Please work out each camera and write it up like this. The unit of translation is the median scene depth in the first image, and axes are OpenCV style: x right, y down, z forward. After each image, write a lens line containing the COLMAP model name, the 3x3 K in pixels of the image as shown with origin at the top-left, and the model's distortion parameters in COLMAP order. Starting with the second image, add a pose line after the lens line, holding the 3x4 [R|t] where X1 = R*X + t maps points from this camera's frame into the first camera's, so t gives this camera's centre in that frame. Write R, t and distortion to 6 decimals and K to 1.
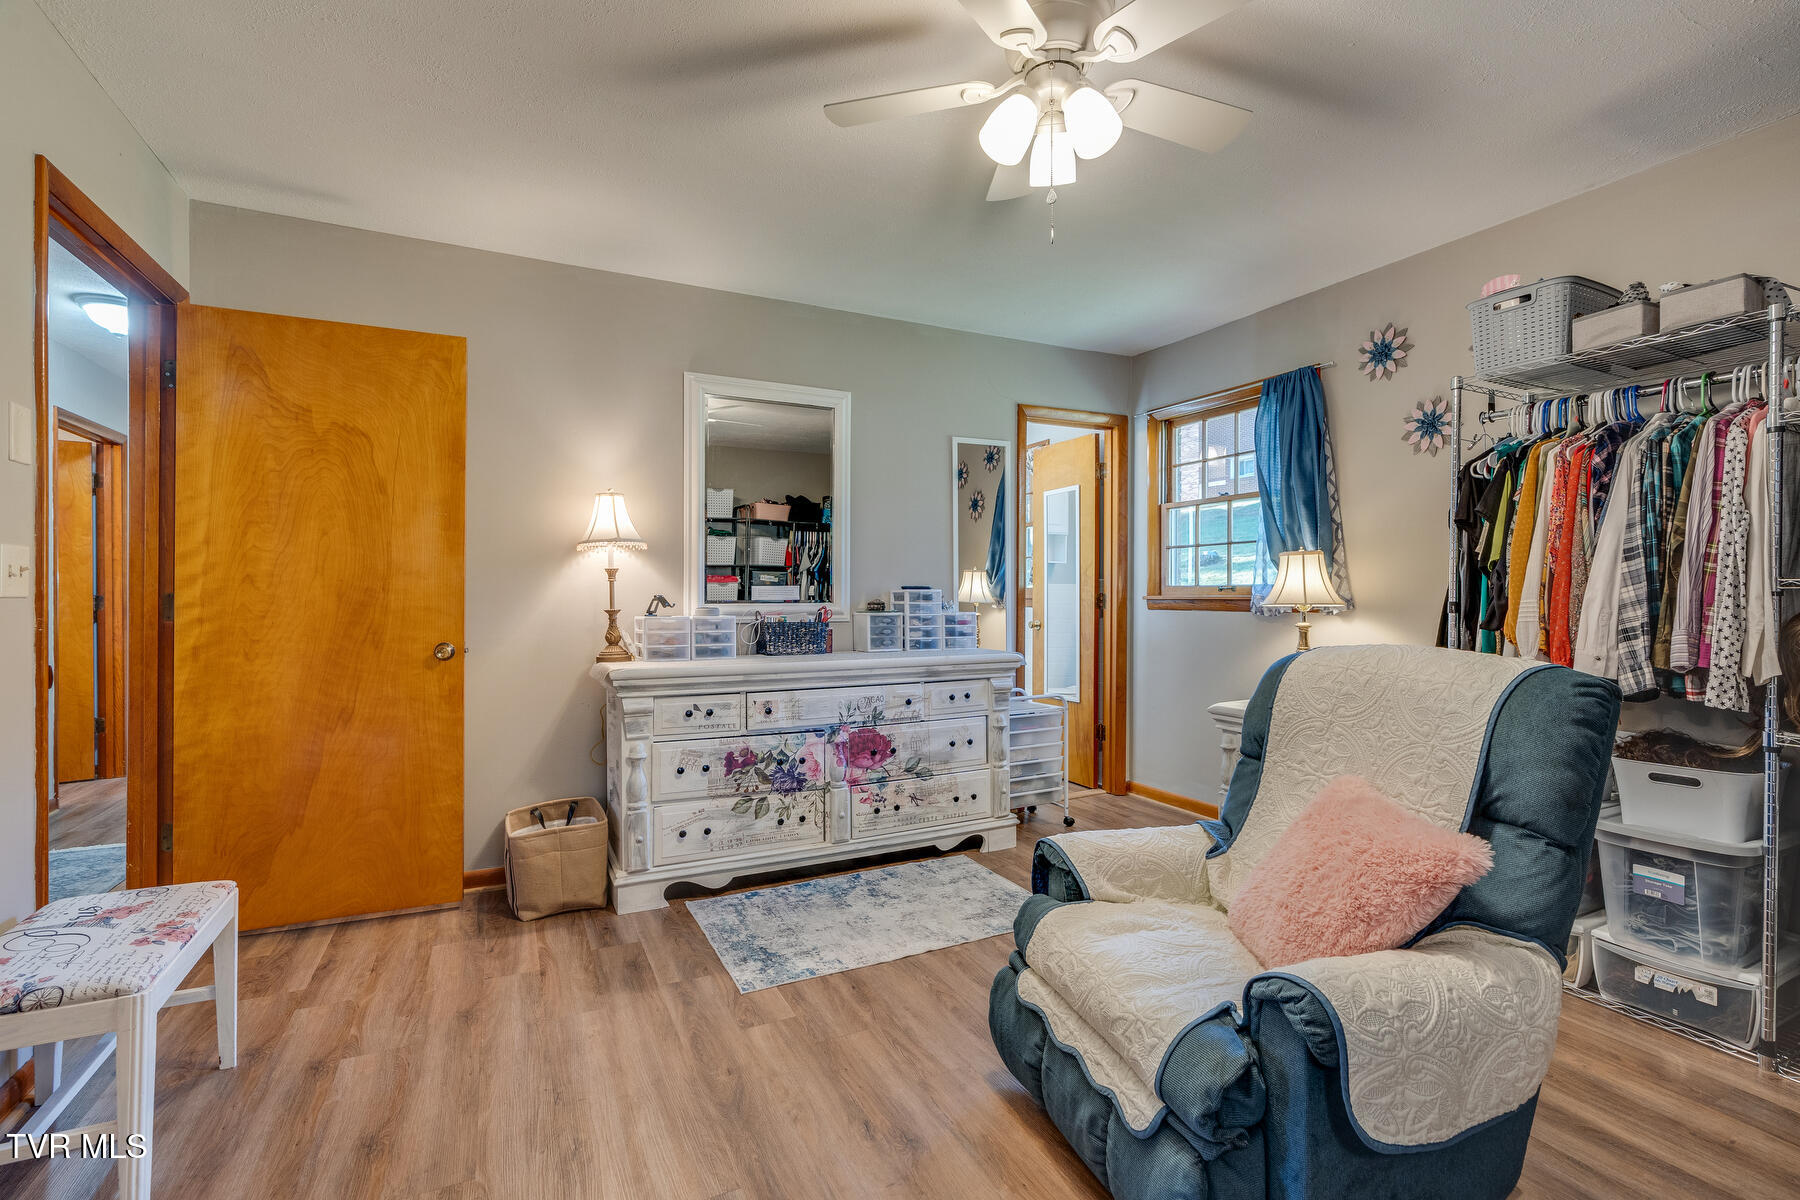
lens RADIAL K [[820.4, 0, 898.8], [0, 820.4, 598.0], [0, 0, 1]] dist [-0.003096, -0.000362]
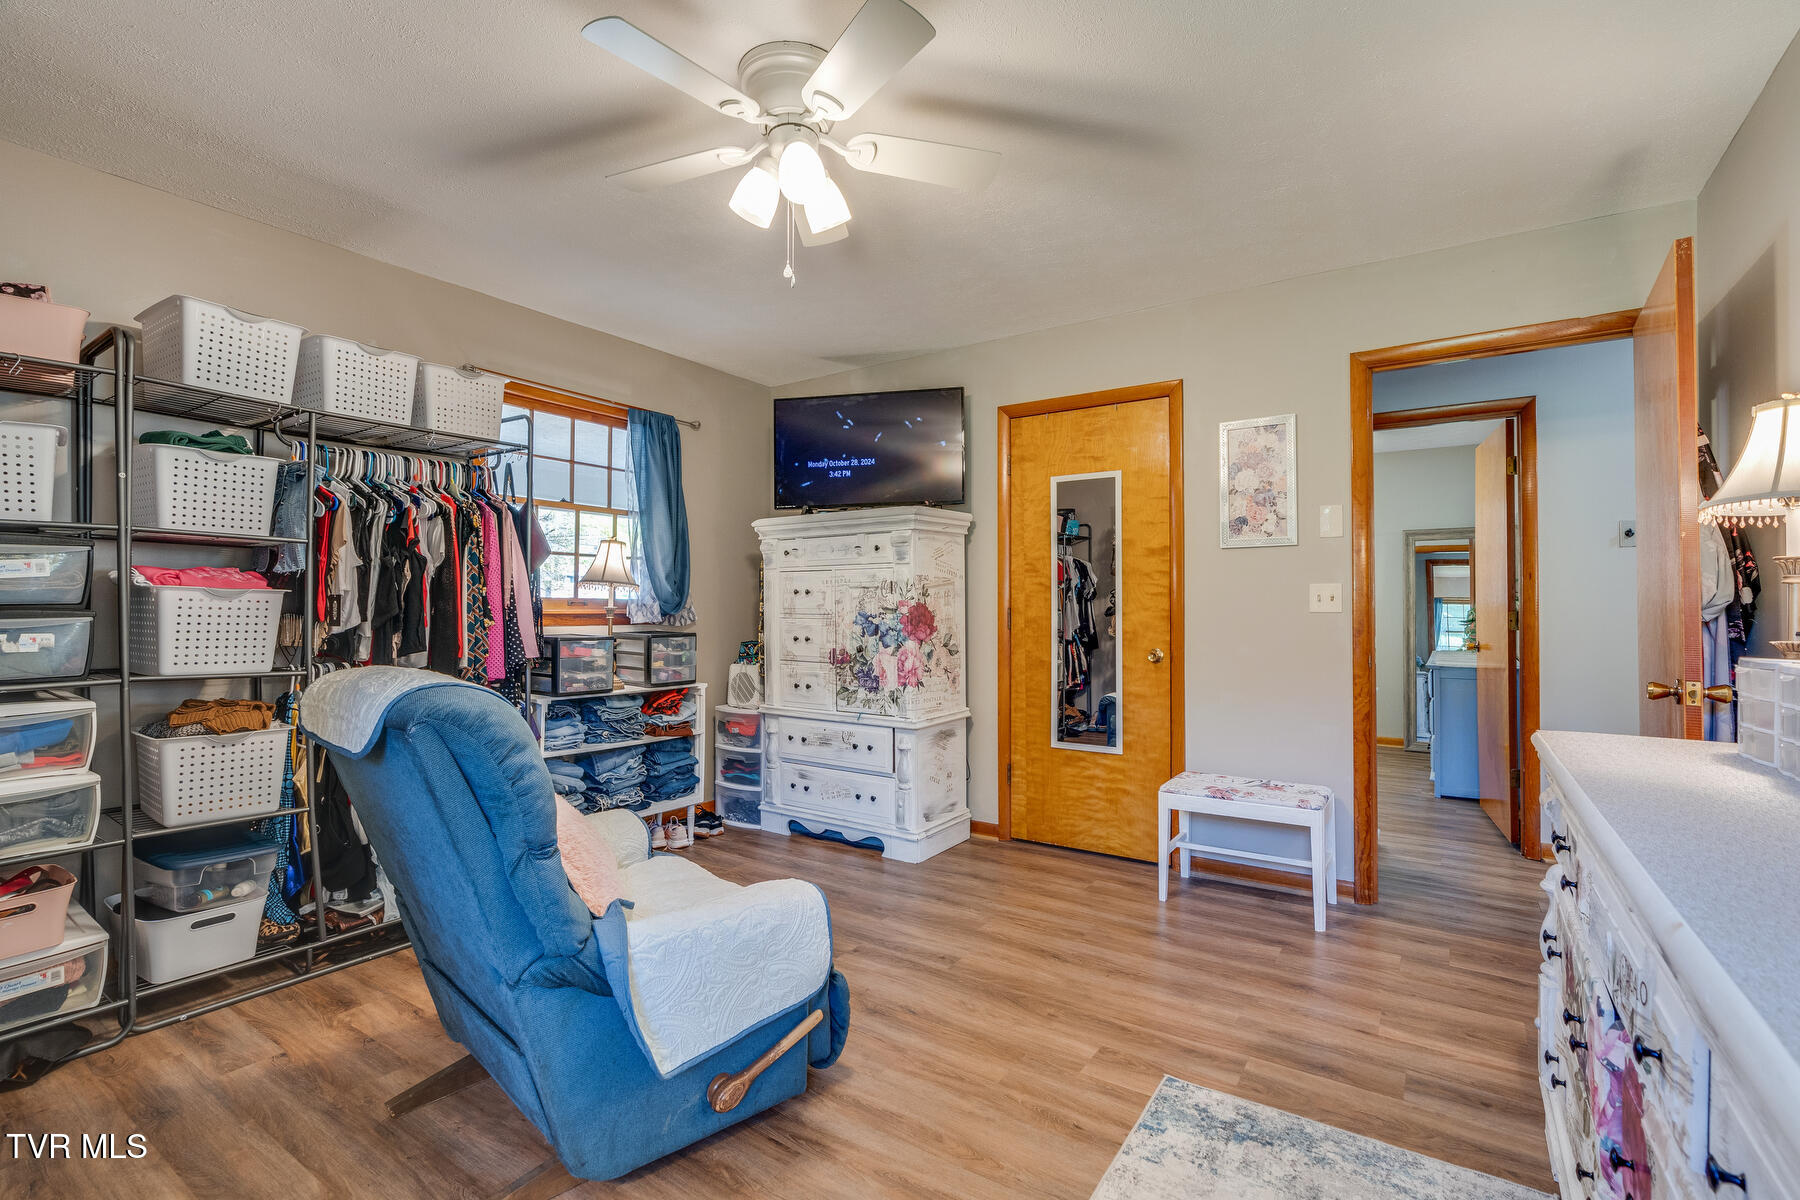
lens RADIAL K [[820.4, 0, 901.8], [0, 820.4, 601.0], [0, 0, 1]] dist [-0.003096, -0.000362]
pose [[-0.873061, -0.007213, -0.487557, 0.452220], [-0.005704, 0.999973, -0.004579, -0.006946], [0.487577, -0.001217, -0.873079, 1.553804]]
